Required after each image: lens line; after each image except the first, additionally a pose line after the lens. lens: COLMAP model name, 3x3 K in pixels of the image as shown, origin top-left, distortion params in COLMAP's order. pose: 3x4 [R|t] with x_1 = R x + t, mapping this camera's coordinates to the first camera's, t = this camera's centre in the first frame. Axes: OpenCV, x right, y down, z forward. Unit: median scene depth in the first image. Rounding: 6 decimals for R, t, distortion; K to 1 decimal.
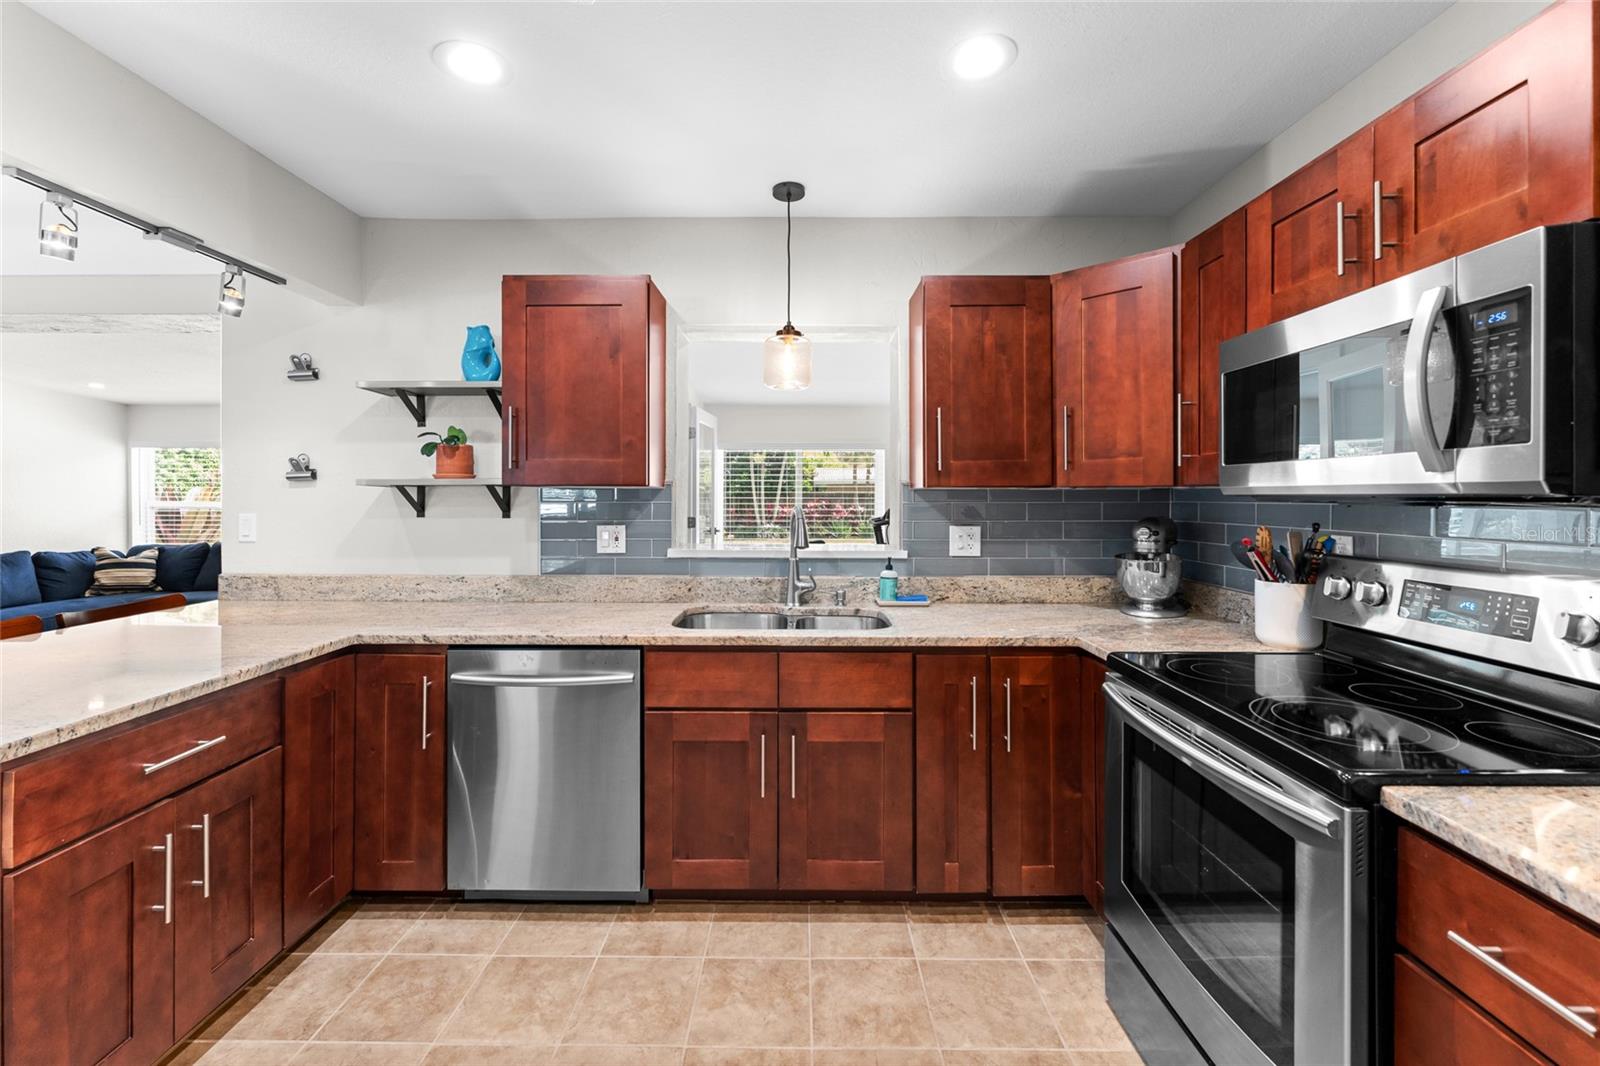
lens RADIAL K [[651.3, 0, 802.5], [0, 651.3, 497.0], [0, 0, 1]] dist [0.001053, 0.000087]
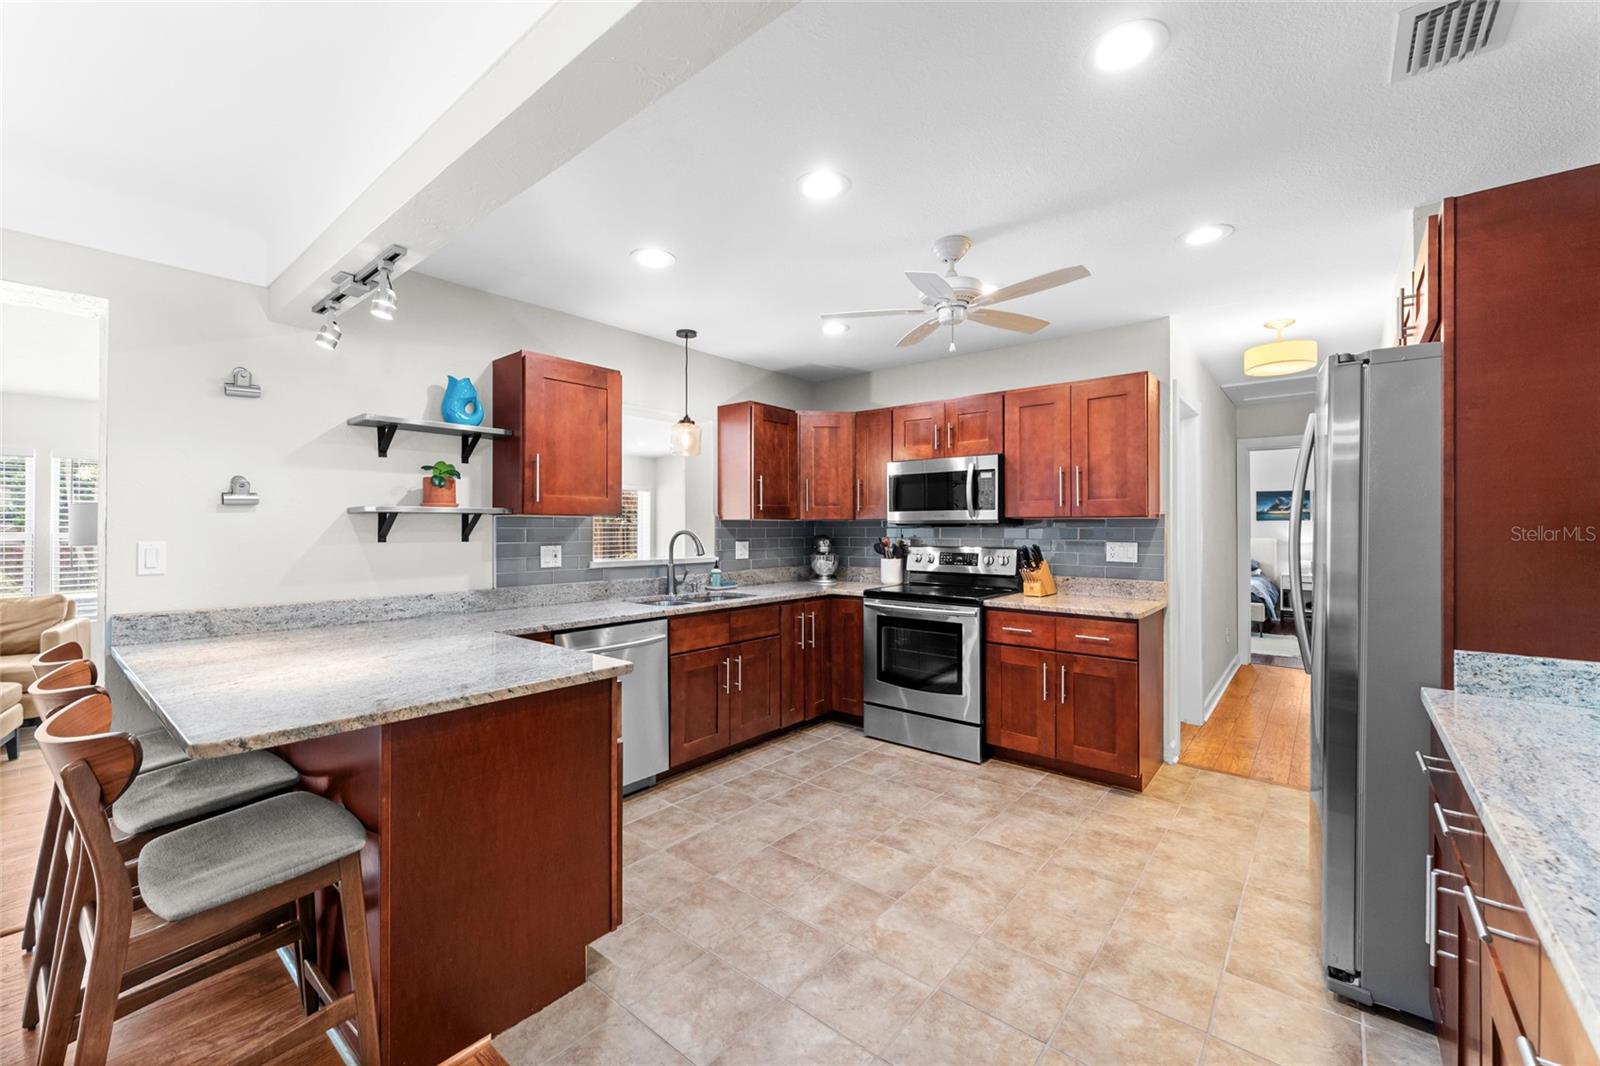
lens RADIAL K [[643.9, 0, 793.7], [0, 643.9, 521.6], [0, 0, 1]] dist [0.000875, -0.000043]
pose [[0.634719, 0.006537, 0.772716, -1.112600], [0.001355, 0.999953, -0.009572, 0.009472], [-0.772742, 0.007123, 0.634680, -0.214026]]
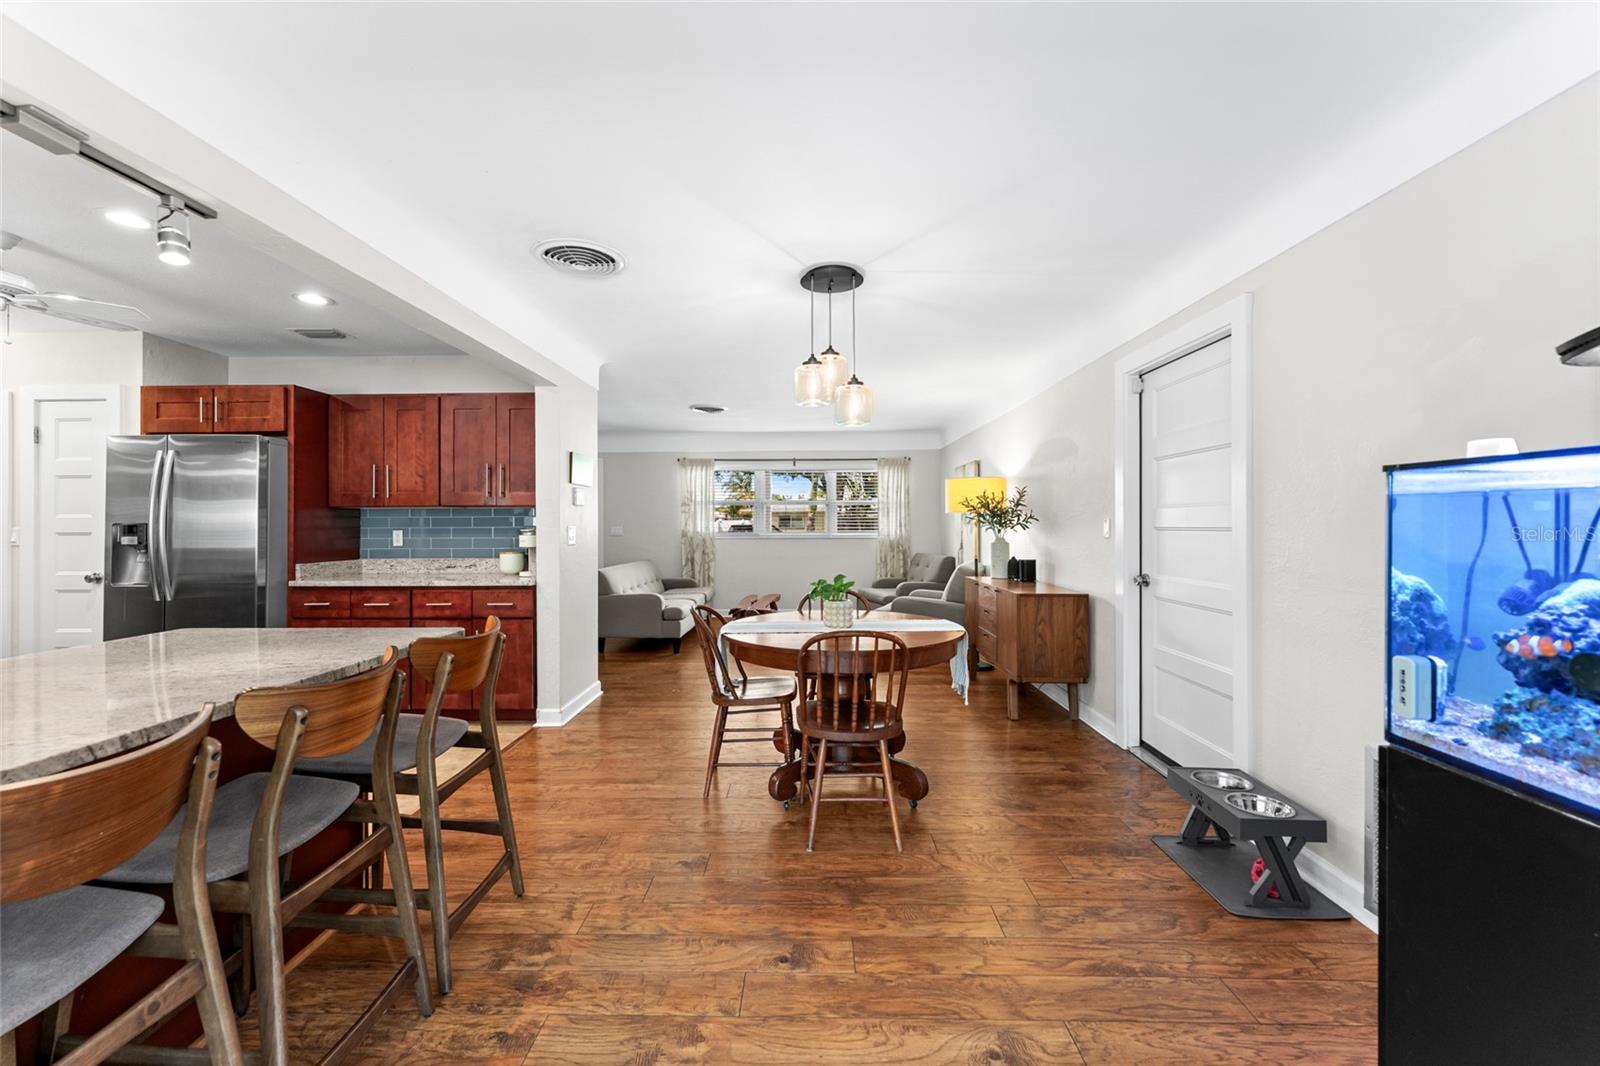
lens RADIAL K [[643.9, 0, 793.7], [0, 643.9, 521.6], [0, 0, 1]] dist [0.000875, -0.000043]
pose [[-0.999861, 0.001963, 0.016554, -1.509596], [0.001955, 0.999998, -0.000482, 0.029058], [-0.016555, -0.000450, -0.999863, 1.406814]]
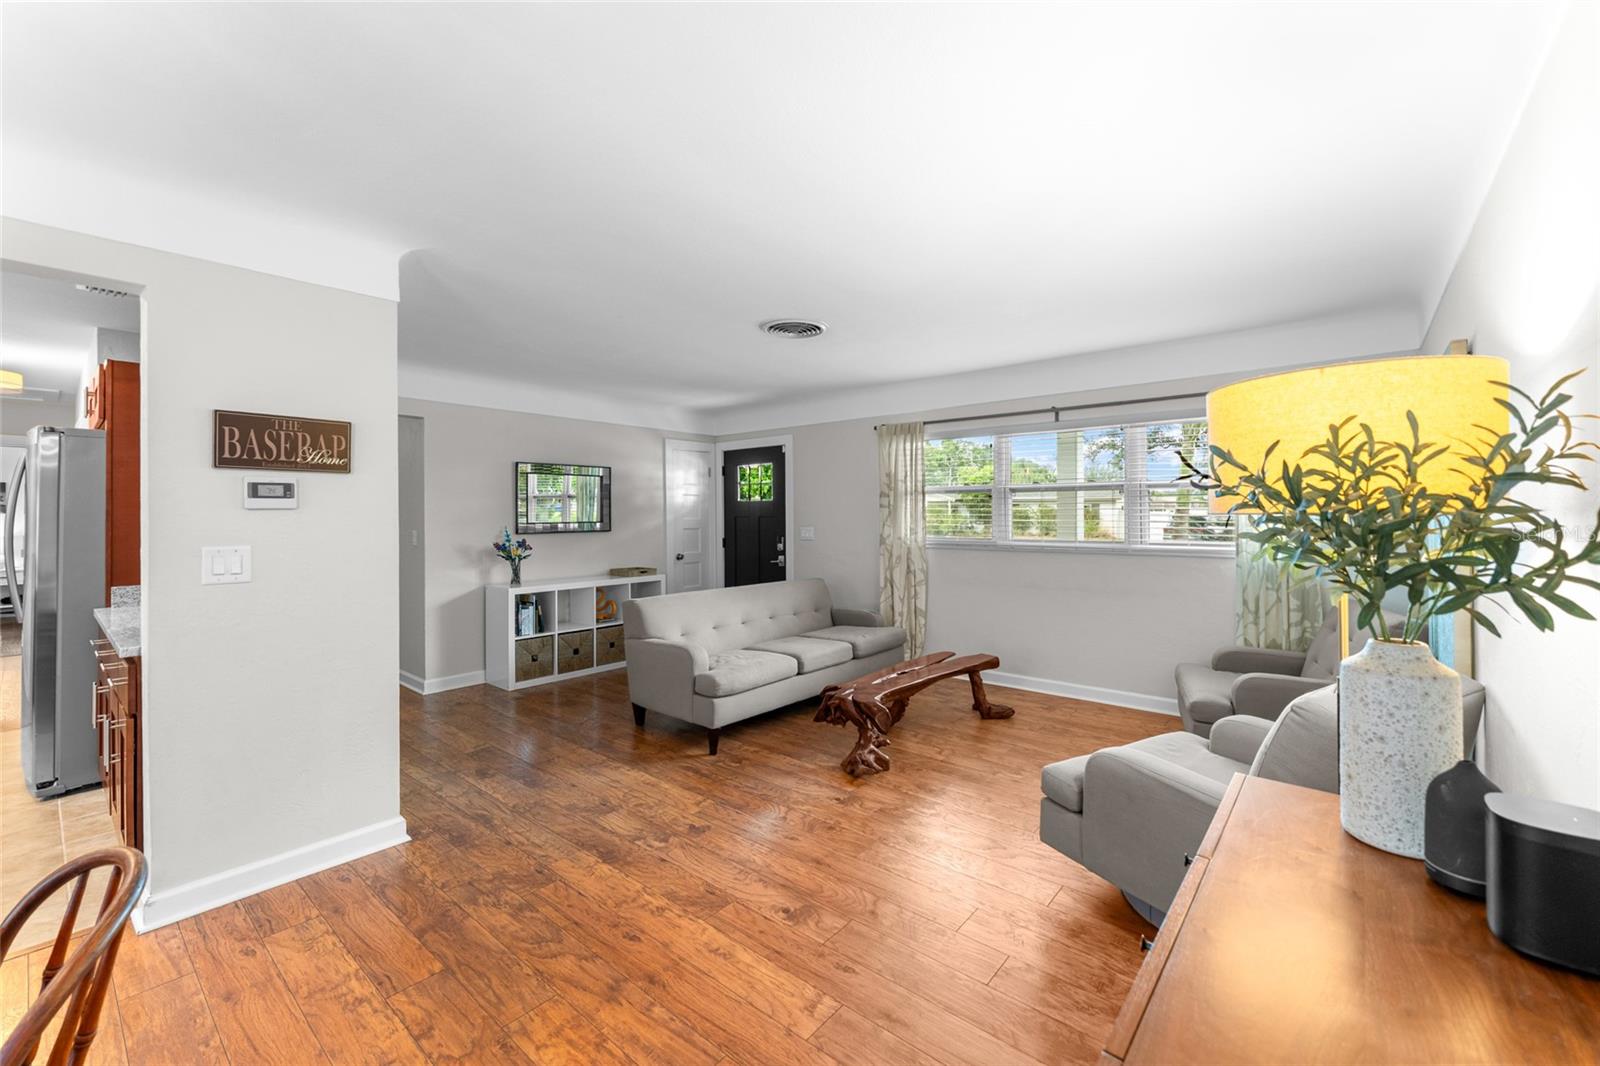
lens RADIAL K [[650.1, 0, 795.4], [0, 650.1, 514.4], [0, 0, 1]] dist [-0.001060, -0.000215]
pose [[-0.766338, 0.003287, 0.642430, -2.143308], [0.006308, 0.999977, 0.002407, -0.007828], [-0.642407, 0.005897, -0.766341, -0.198452]]
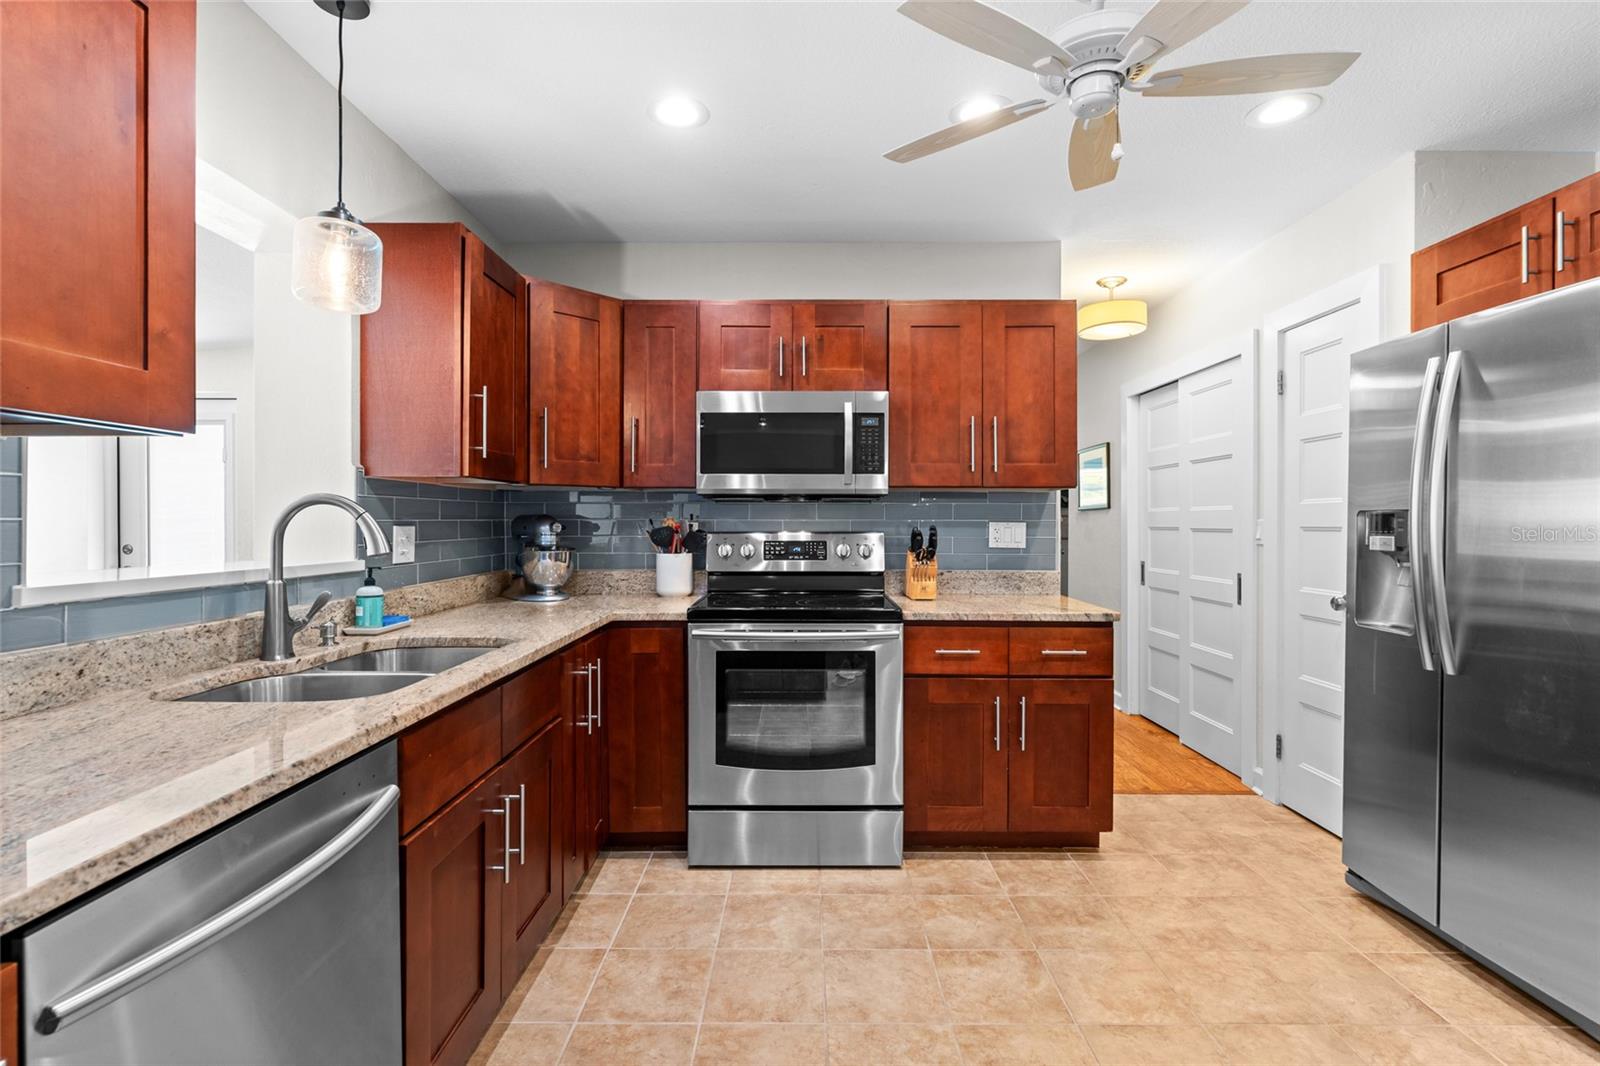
lens RADIAL K [[731.6, 0, 800.0], [0, 731.6, 521.7], [0, 0, 1]] dist [0.001368, -0.000492]
pose [[-0.005534, -0.001334, 0.999984, -0.762648], [0.000288, 0.999999, 0.001336, 0.043202], [-0.999985, 0.000295, -0.005534, 0.575539]]
